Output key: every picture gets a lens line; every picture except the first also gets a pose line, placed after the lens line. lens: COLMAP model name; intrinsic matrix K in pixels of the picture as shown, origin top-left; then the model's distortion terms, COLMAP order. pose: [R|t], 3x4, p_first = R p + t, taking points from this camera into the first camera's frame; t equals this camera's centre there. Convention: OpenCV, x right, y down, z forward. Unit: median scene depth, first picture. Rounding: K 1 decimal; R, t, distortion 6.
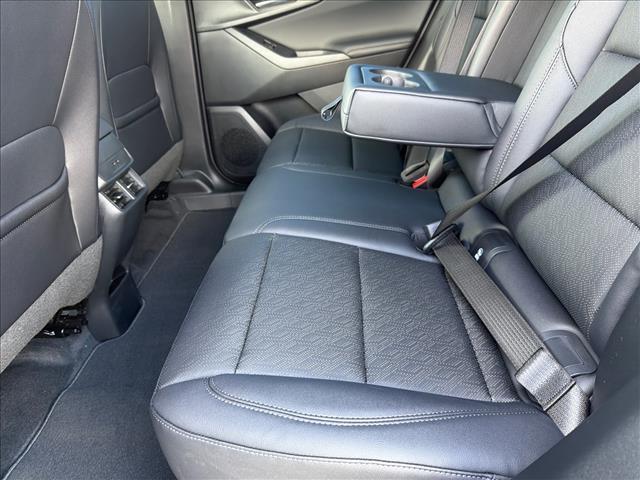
lens RADIAL K [[450.6, 0, 320.0], [0, 450.6, 240.0], [0, 0, 1]] dist [0.034605, -0.087058]
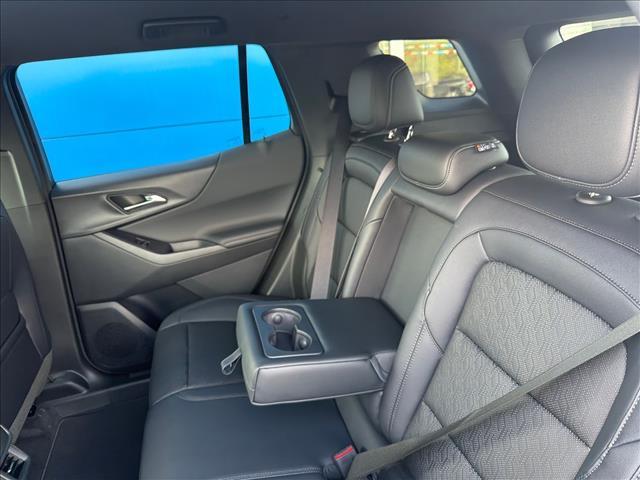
lens RADIAL K [[450.6, 0, 320.0], [0, 450.6, 240.0], [0, 0, 1]] dist [0.034605, -0.087058]
pose [[0.948039, -0.107706, 0.299367, -0.038574], [0.155183, 0.977975, -0.139579, -0.238324], [-0.277740, 0.178783, 0.943873, -0.059962]]
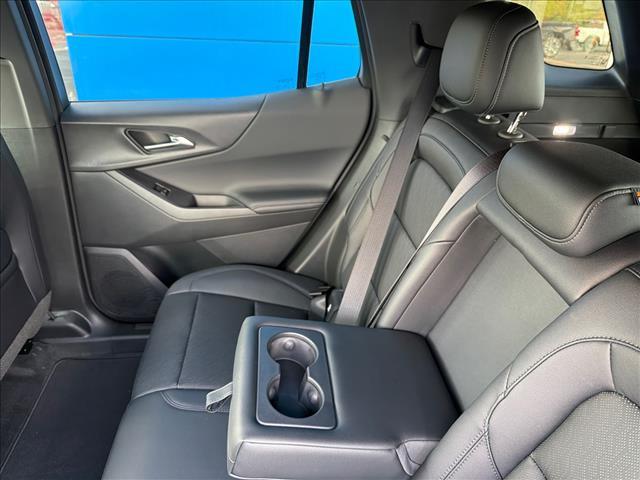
lens RADIAL K [[446.6, 0, 319.1], [0, 446.6, 245.0], [0, 0, 1]] dist [0.009009, -0.036629]
pose [[0.981935, 0.031019, 0.186657, 0.026369], [-0.036377, 0.999017, 0.025346, -0.363415], [-0.185687, -0.031679, 0.982098, 0.110503]]
